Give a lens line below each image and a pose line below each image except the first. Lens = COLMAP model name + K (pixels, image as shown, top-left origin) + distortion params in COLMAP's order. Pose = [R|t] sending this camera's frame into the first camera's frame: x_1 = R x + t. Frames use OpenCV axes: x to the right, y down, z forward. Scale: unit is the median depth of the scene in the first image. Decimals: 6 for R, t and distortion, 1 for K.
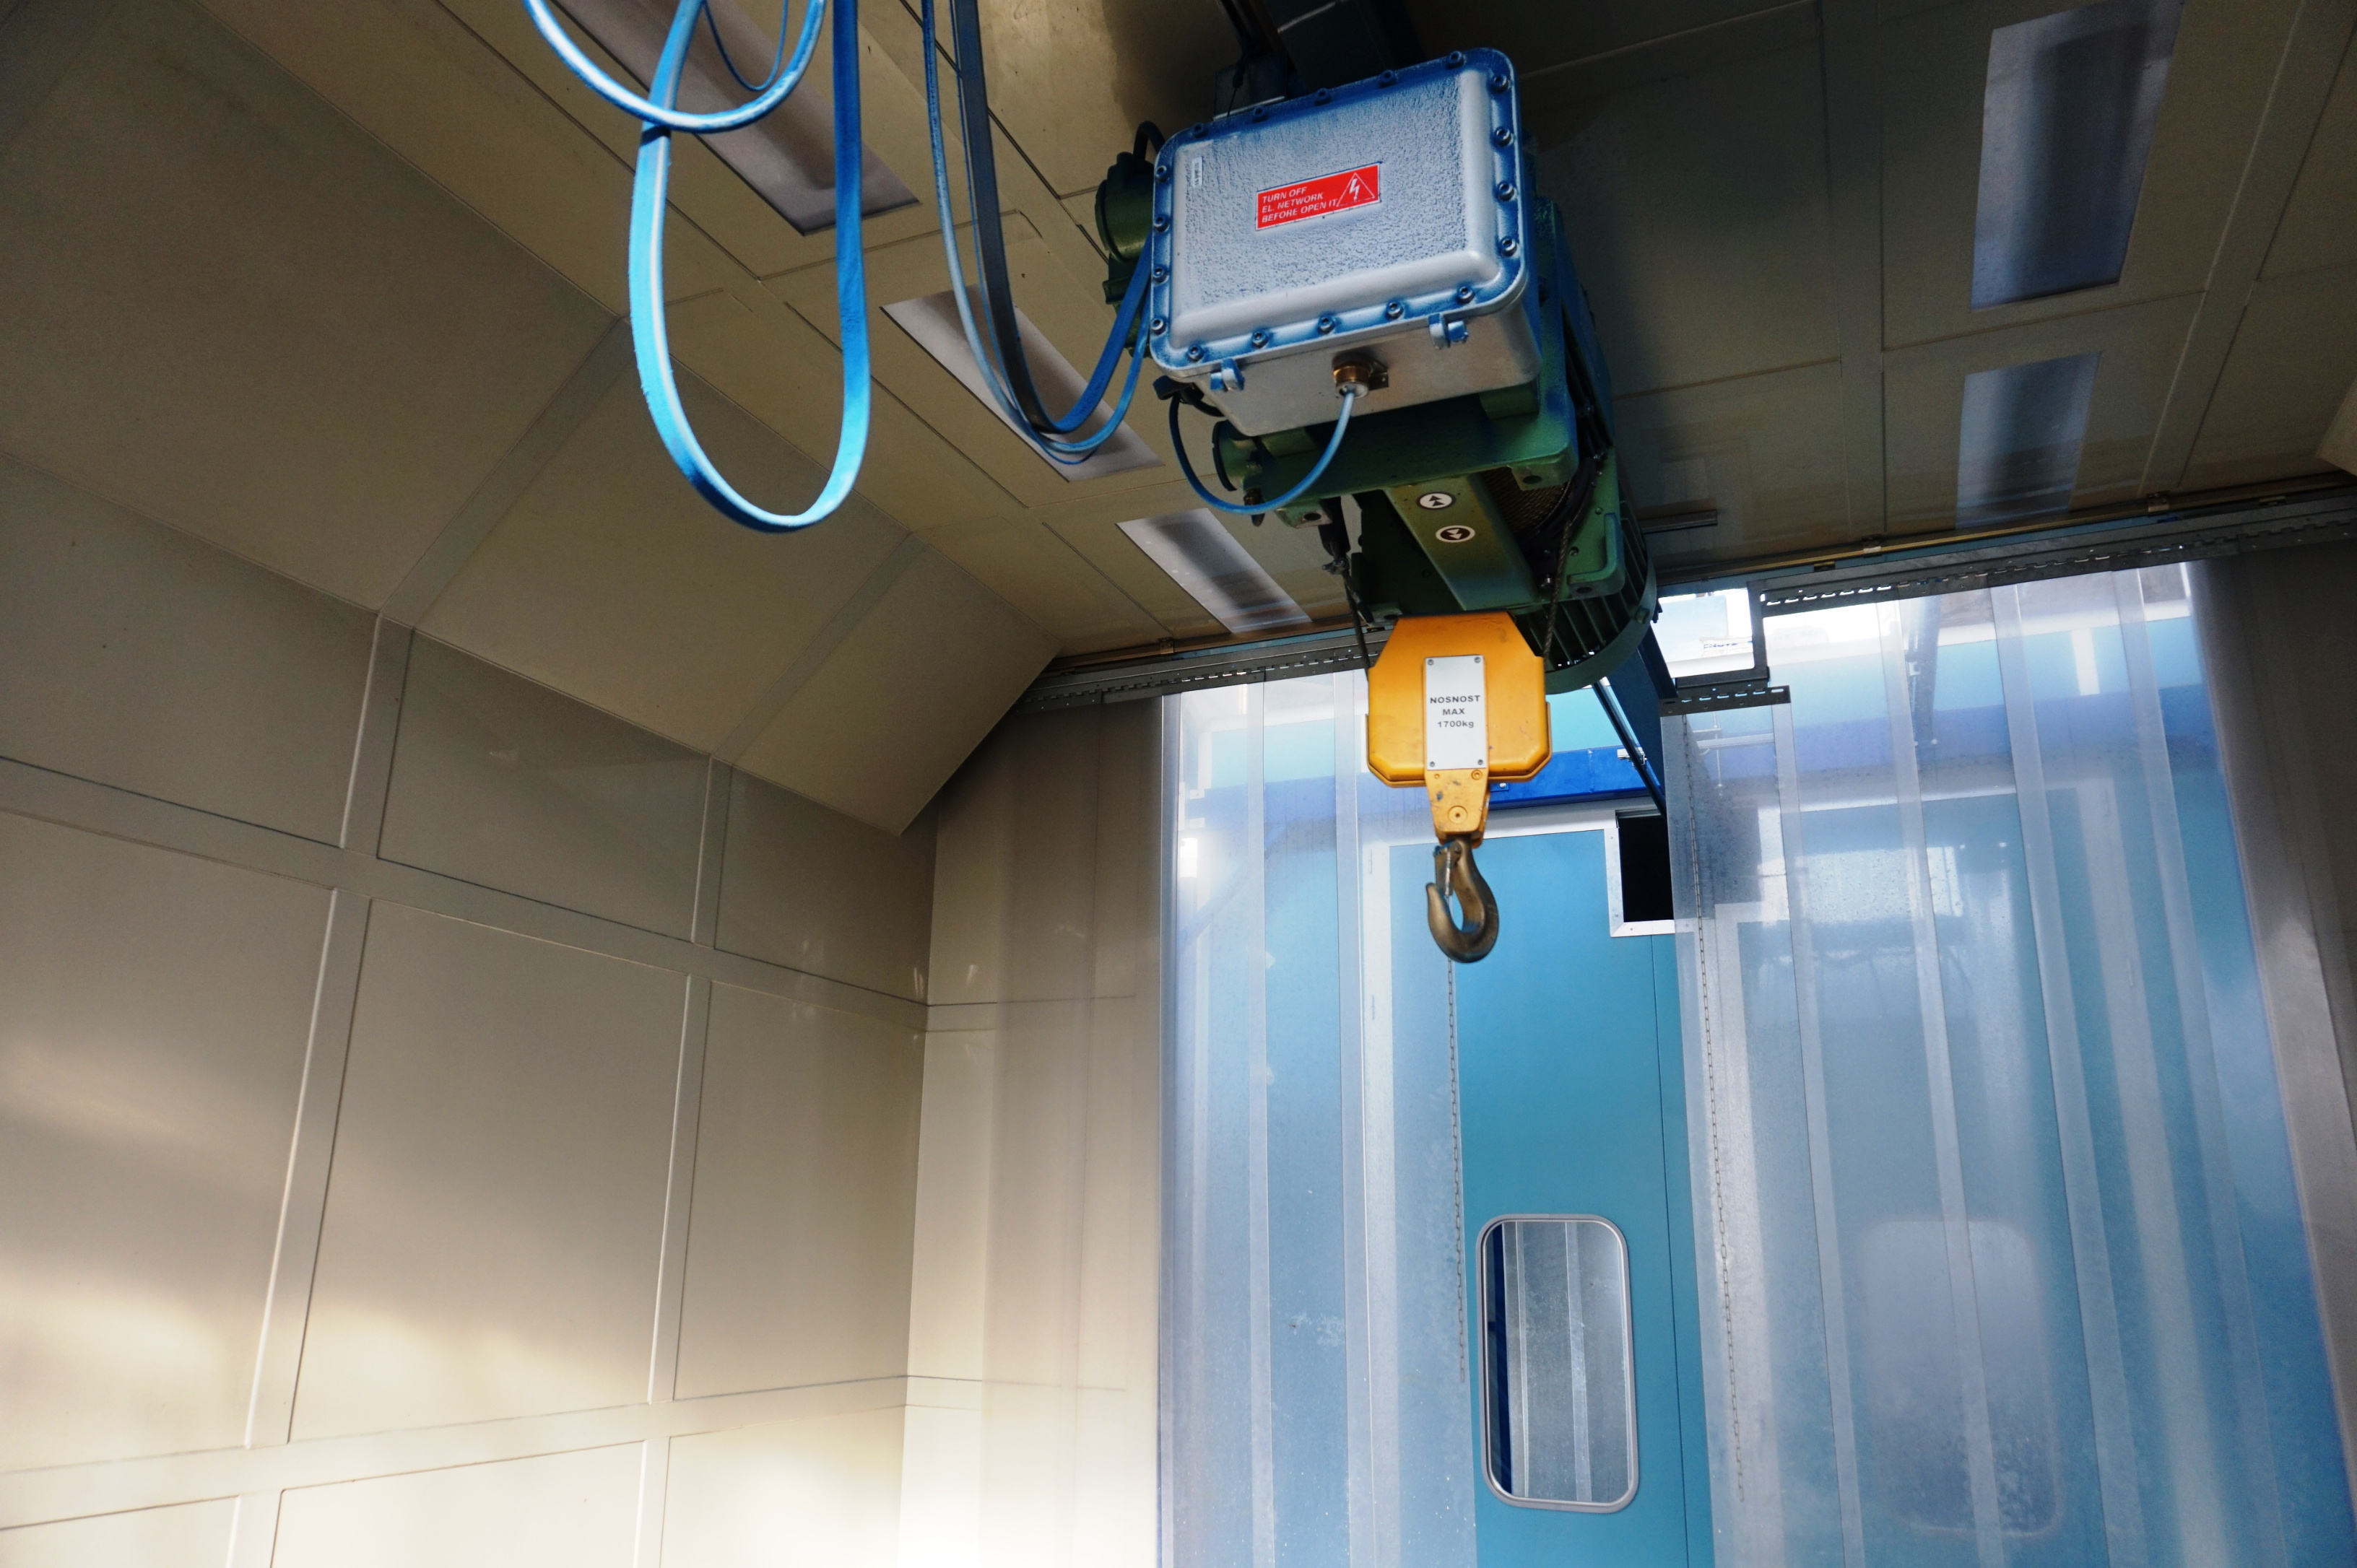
lens RADIAL K [[1584.0, 0, 1189.2], [0, 1584.0, 818.5], [0, 0, 1]] dist [-0.029204, 0.003920]
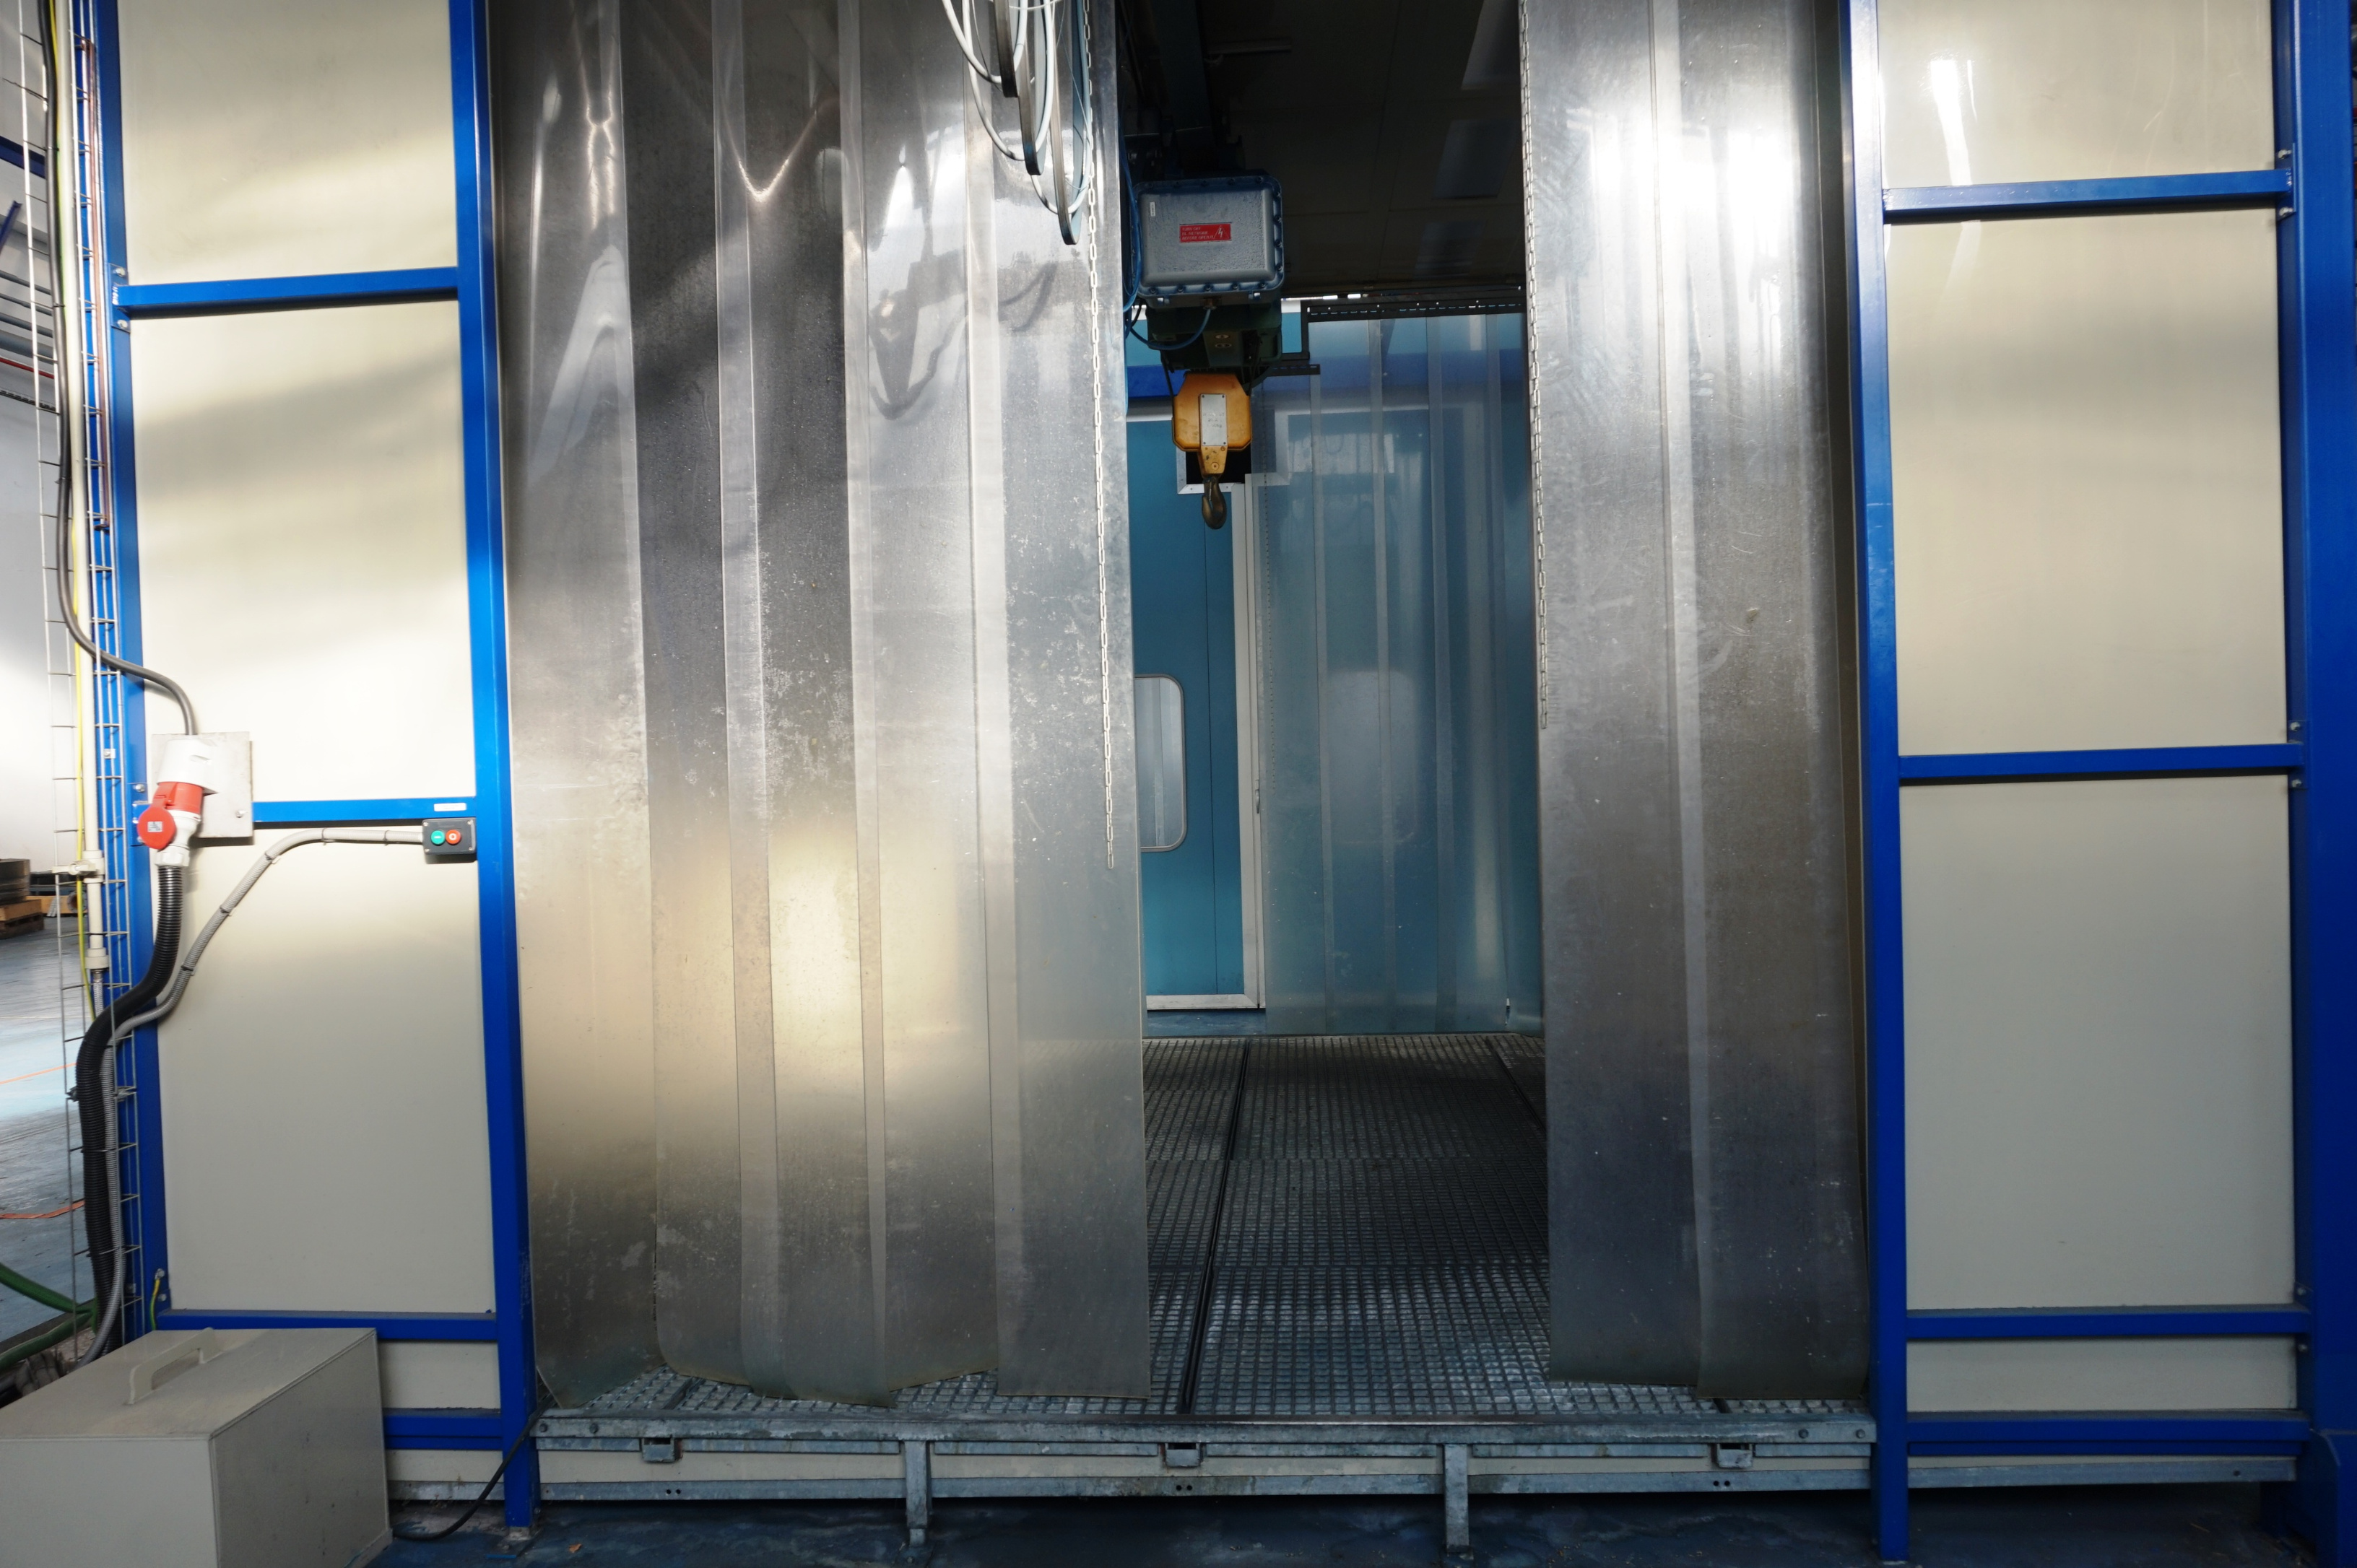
lens RADIAL K [[1584.0, 0, 1189.2], [0, 1584.0, 818.5], [0, 0, 1]] dist [-0.029204, 0.003920]
pose [[0.943265, -0.051980, 0.327946, -0.823746], [-0.046425, 0.957323, 0.285268, -0.210307], [-0.328778, -0.284308, 0.900596, -1.552786]]
